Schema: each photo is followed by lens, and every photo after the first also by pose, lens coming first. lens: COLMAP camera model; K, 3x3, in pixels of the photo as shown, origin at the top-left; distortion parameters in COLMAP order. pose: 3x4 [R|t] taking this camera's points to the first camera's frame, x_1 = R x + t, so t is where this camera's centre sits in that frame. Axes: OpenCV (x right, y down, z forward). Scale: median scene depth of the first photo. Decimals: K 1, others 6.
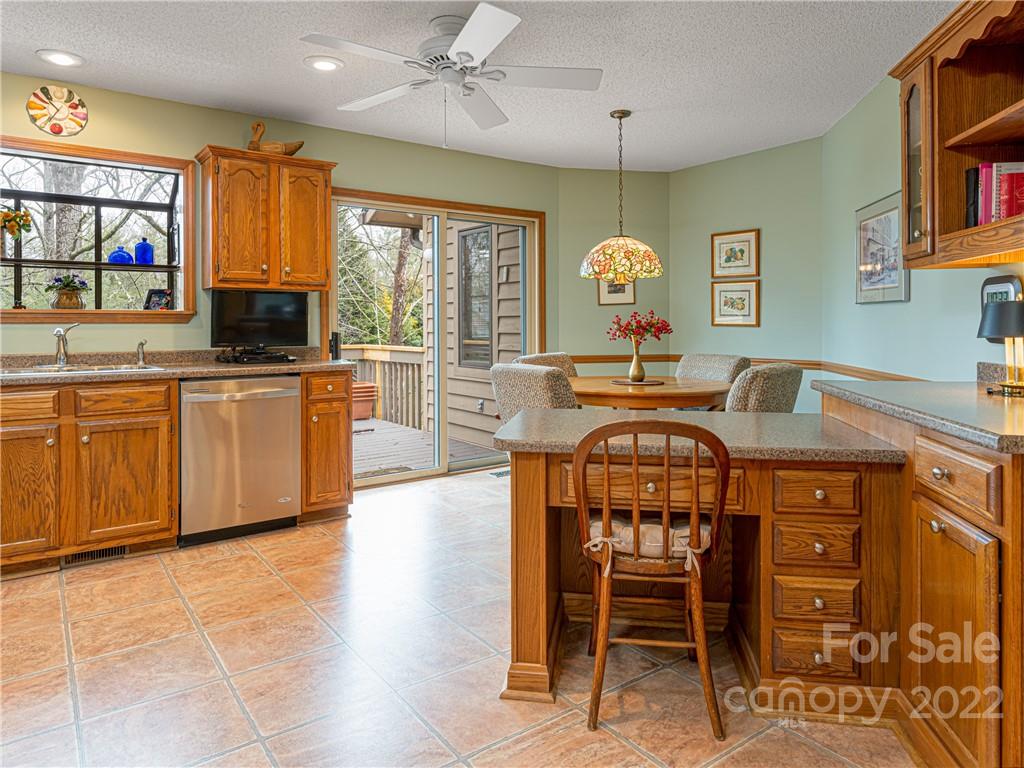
lens RADIAL K [[669.0, 0, 526.3], [0, 669.0, 327.6], [0, 0, 1]] dist [-0.000853, 0.000257]
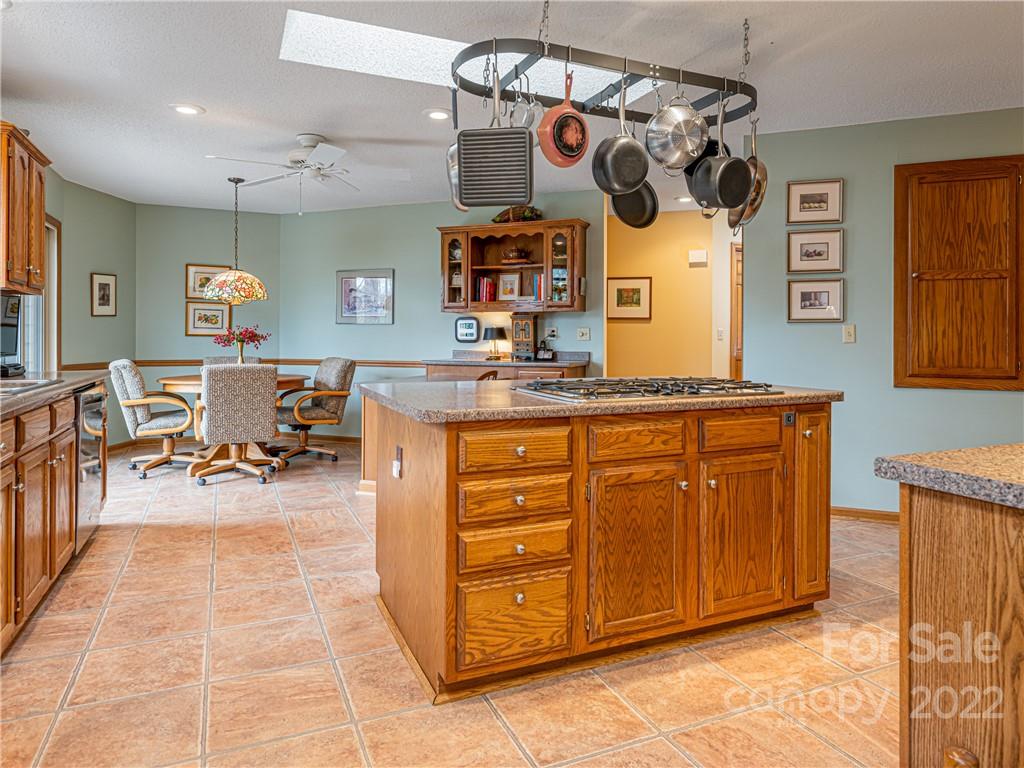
lens RADIAL K [[634.3, 0, 521.6], [0, 634.3, 360.5], [0, 0, 1]] dist [0.001692, 0.000730]
pose [[0.205812, -0.035140, 0.977960, -1.088432], [0.004122, 0.999377, 0.035042, 0.006185], [-0.978583, -0.003180, 0.205829, 0.175872]]
